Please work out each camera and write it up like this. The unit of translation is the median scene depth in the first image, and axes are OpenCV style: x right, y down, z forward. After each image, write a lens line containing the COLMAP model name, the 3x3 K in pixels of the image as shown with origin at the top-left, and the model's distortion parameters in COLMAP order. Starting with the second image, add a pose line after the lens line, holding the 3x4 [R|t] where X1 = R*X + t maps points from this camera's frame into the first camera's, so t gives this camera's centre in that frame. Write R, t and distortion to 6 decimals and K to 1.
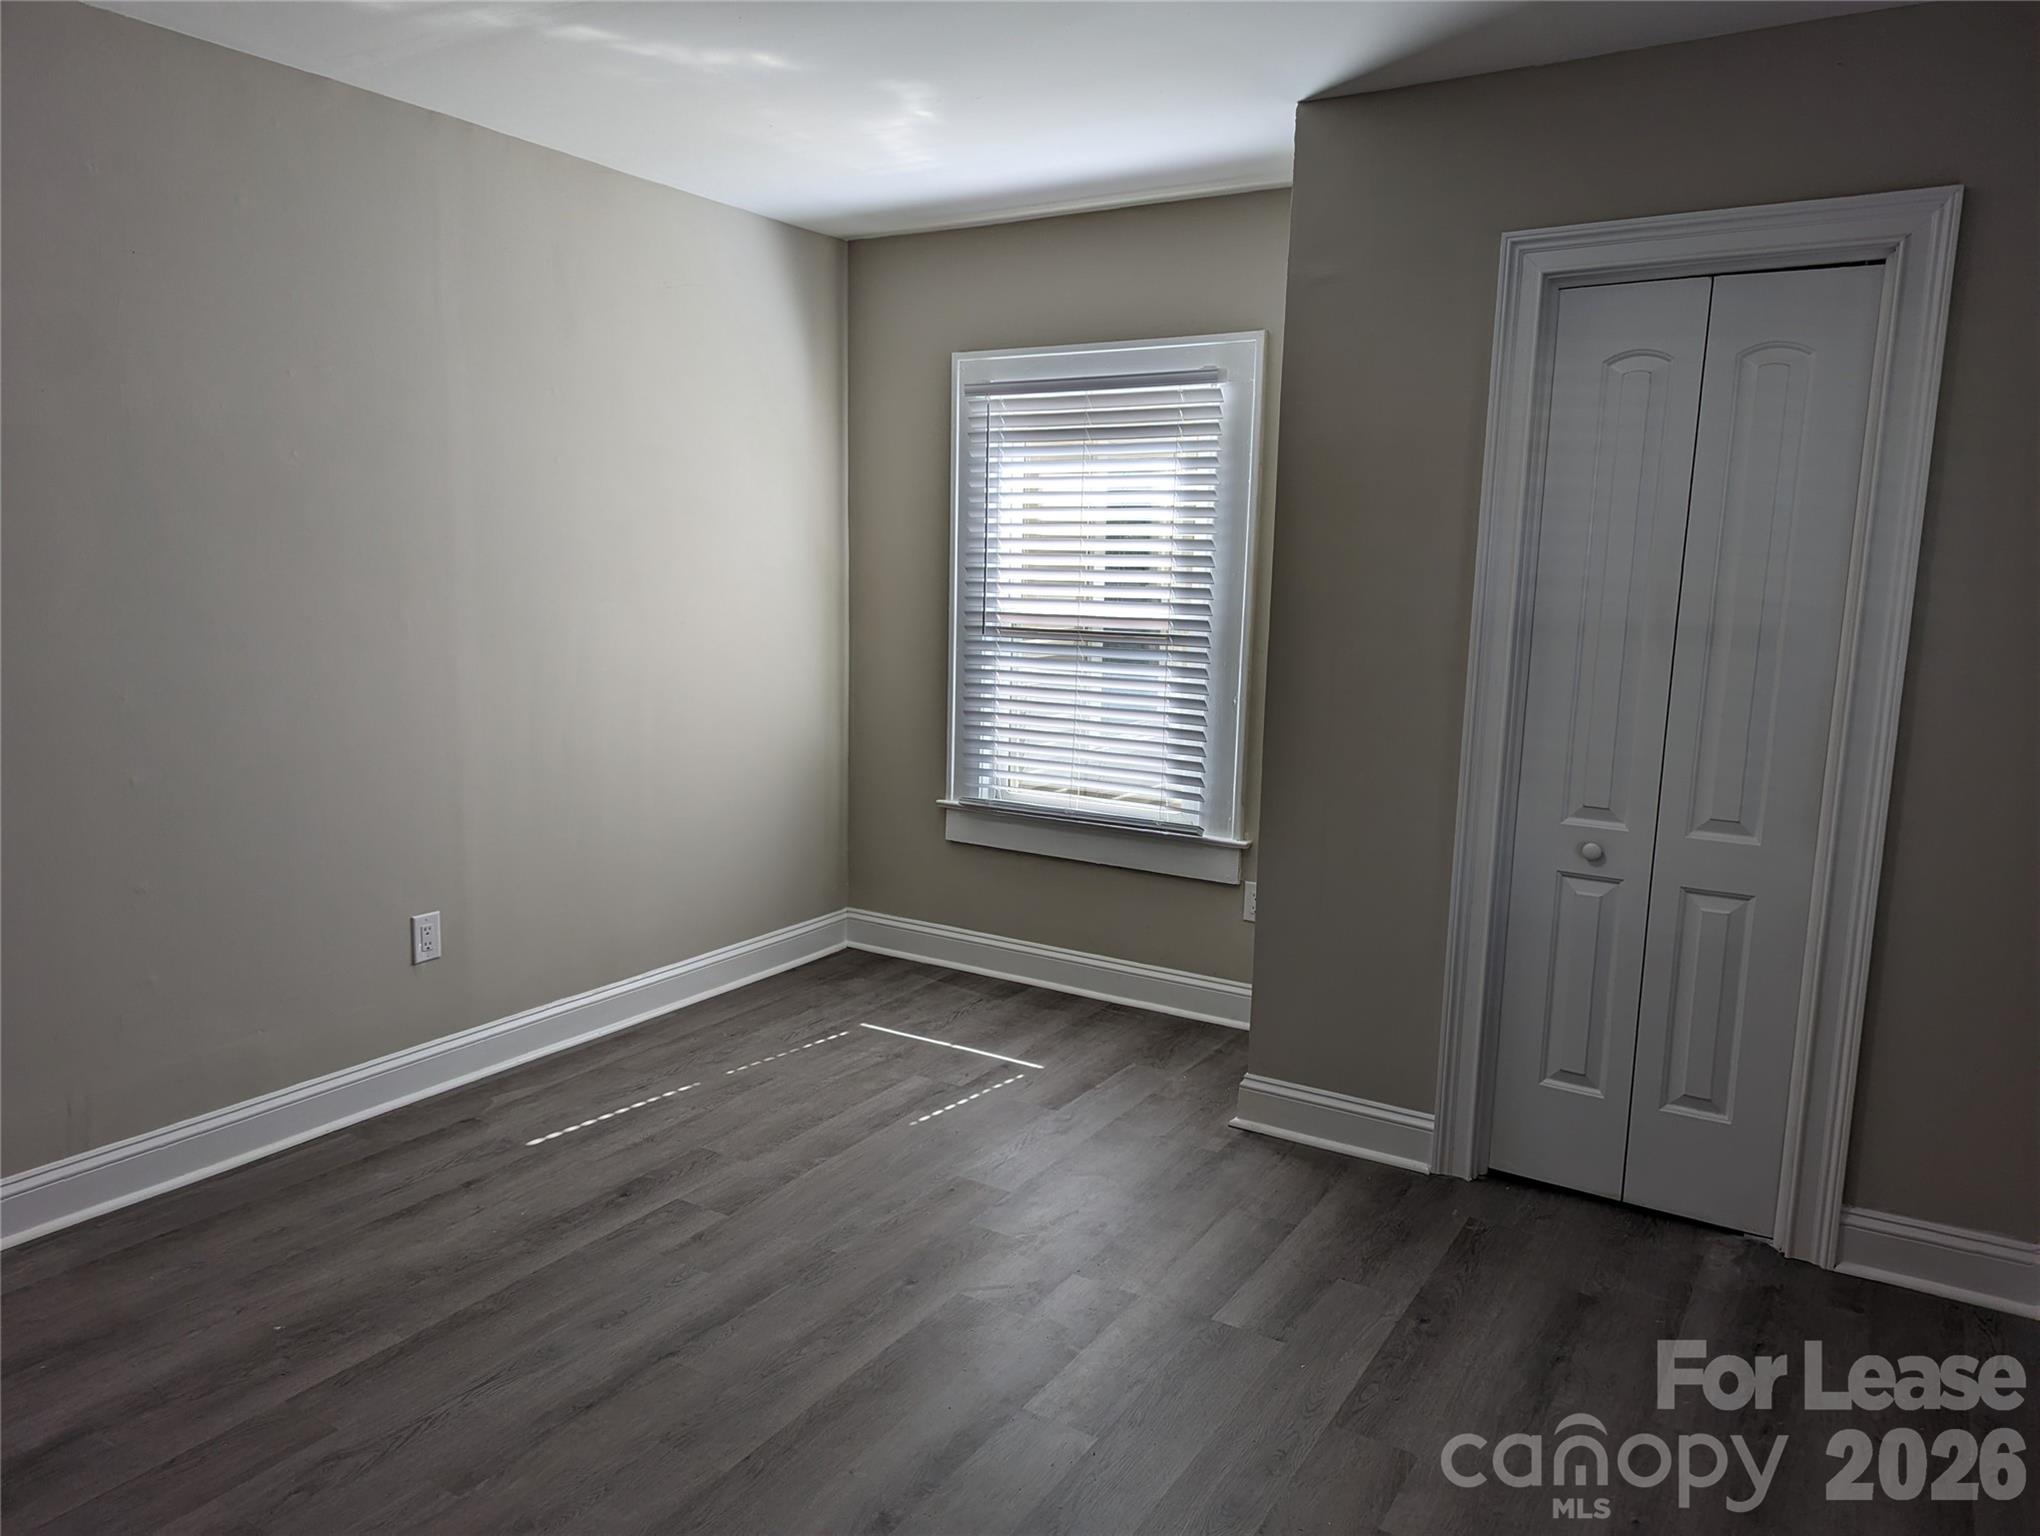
lens RADIAL K [[1440.6, 0, 1003.8], [0, 1440.6, 780.0], [0, 0, 1]] dist [0.049456, -0.030521]
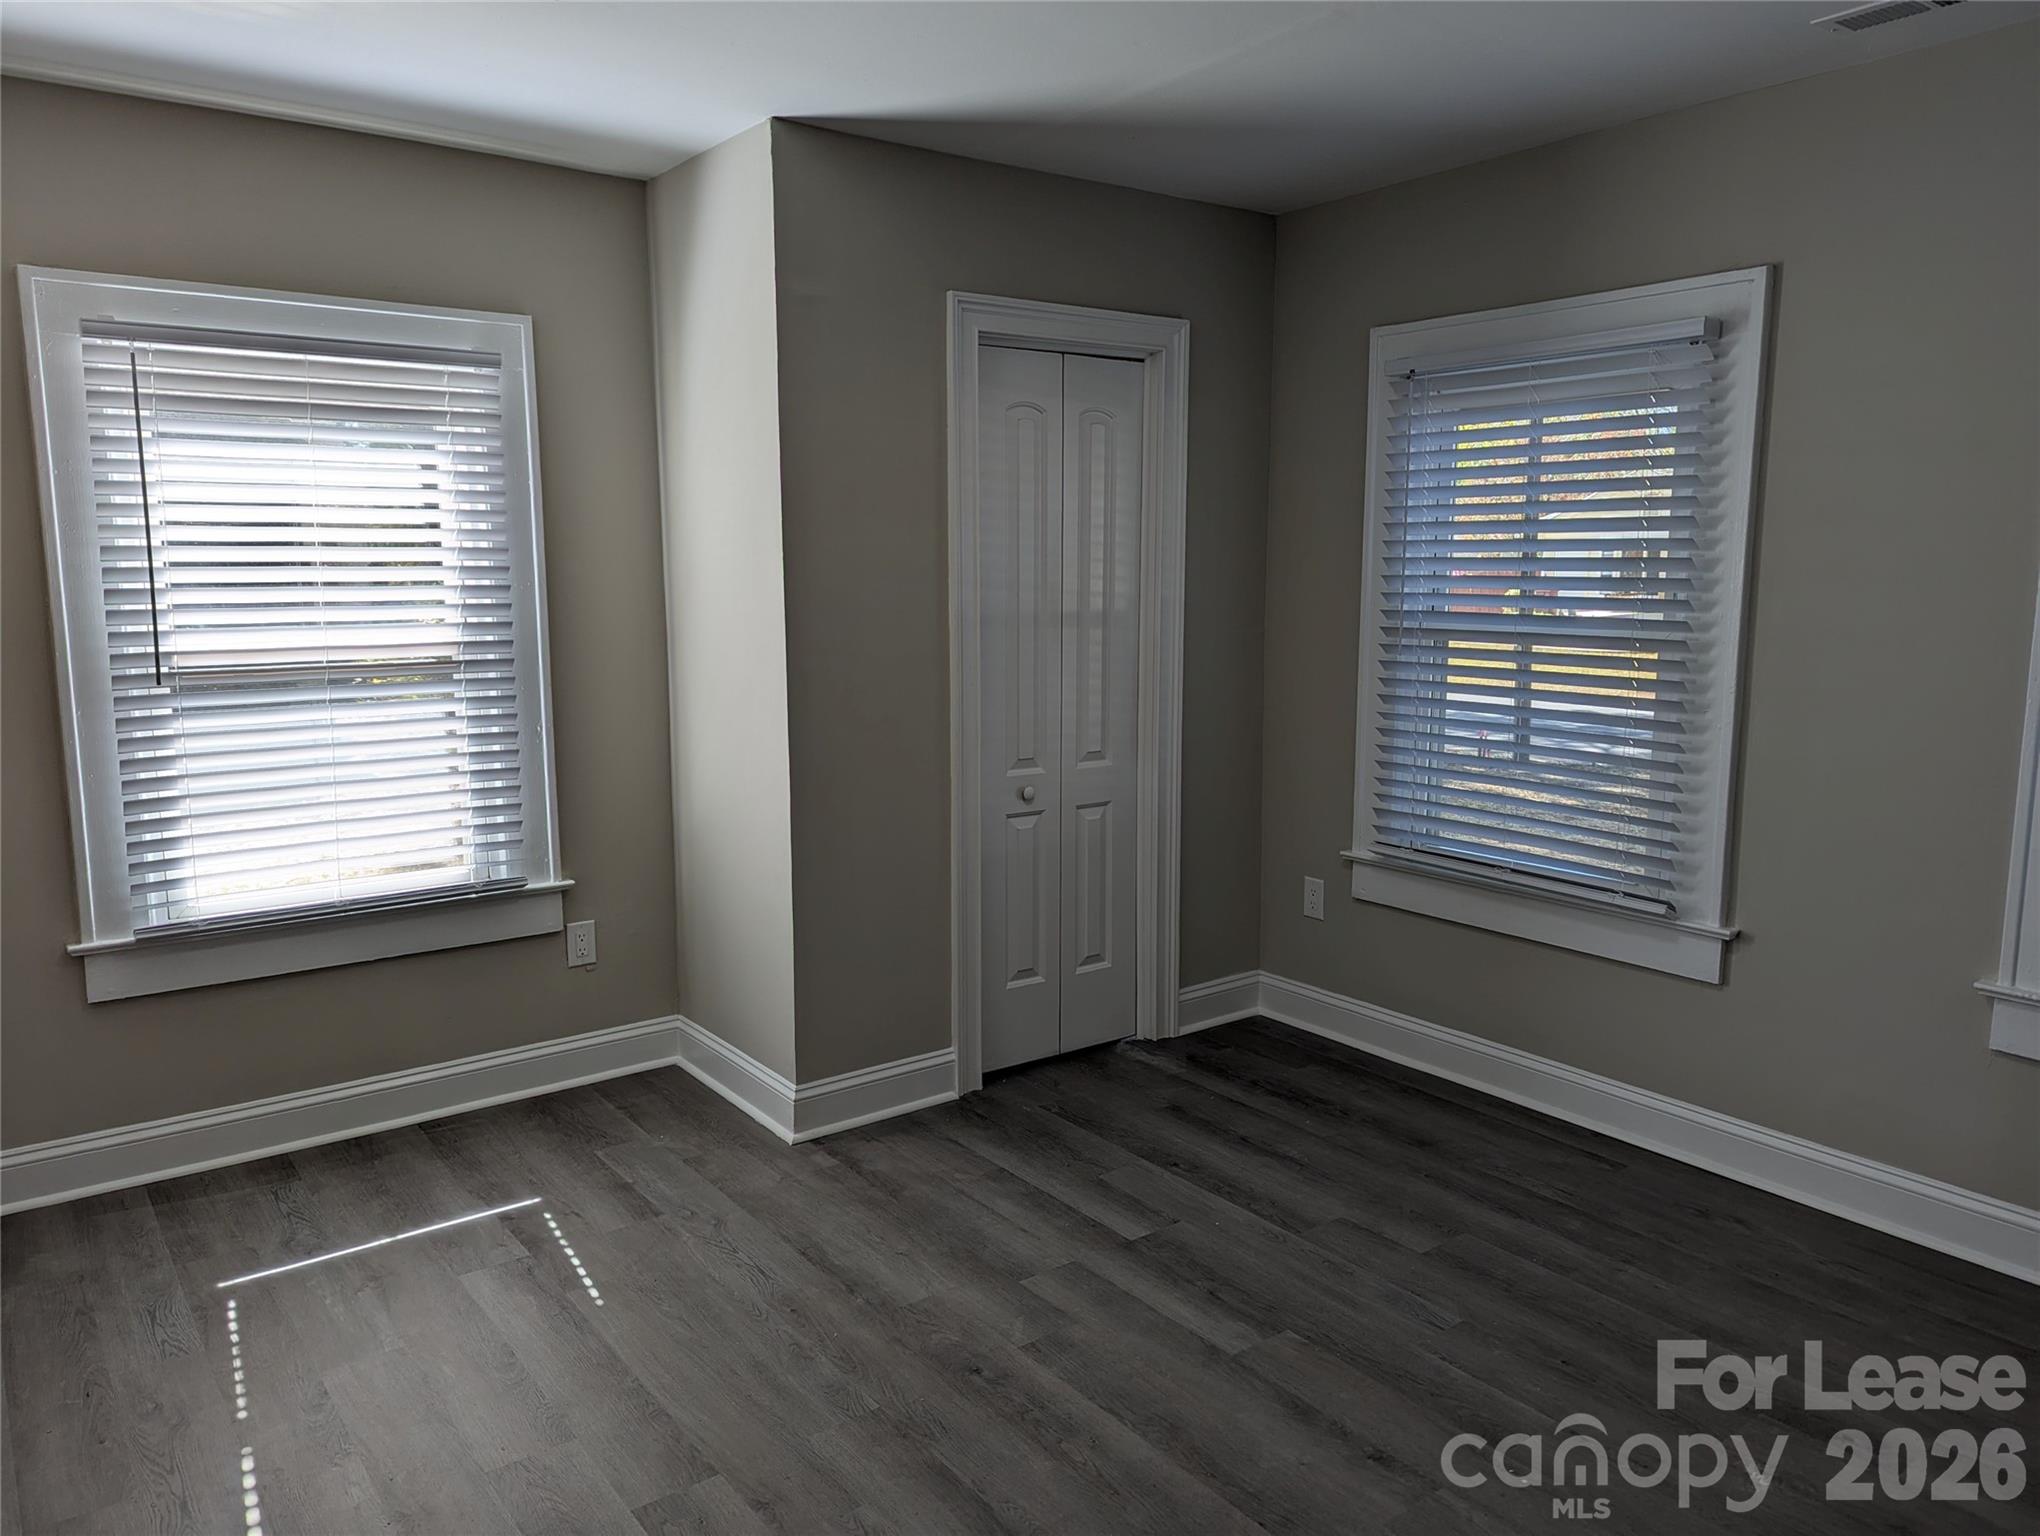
lens RADIAL K [[1440.6, 0, 1028.1], [0, 1440.6, 759.0], [0, 0, 1]] dist [0.049456, -0.030521]
pose [[0.356664, -0.152091, 0.921770, -0.556032], [0.153852, 0.982750, 0.102622, -0.080985], [-0.921477, 0.105215, 0.373911, 0.389124]]
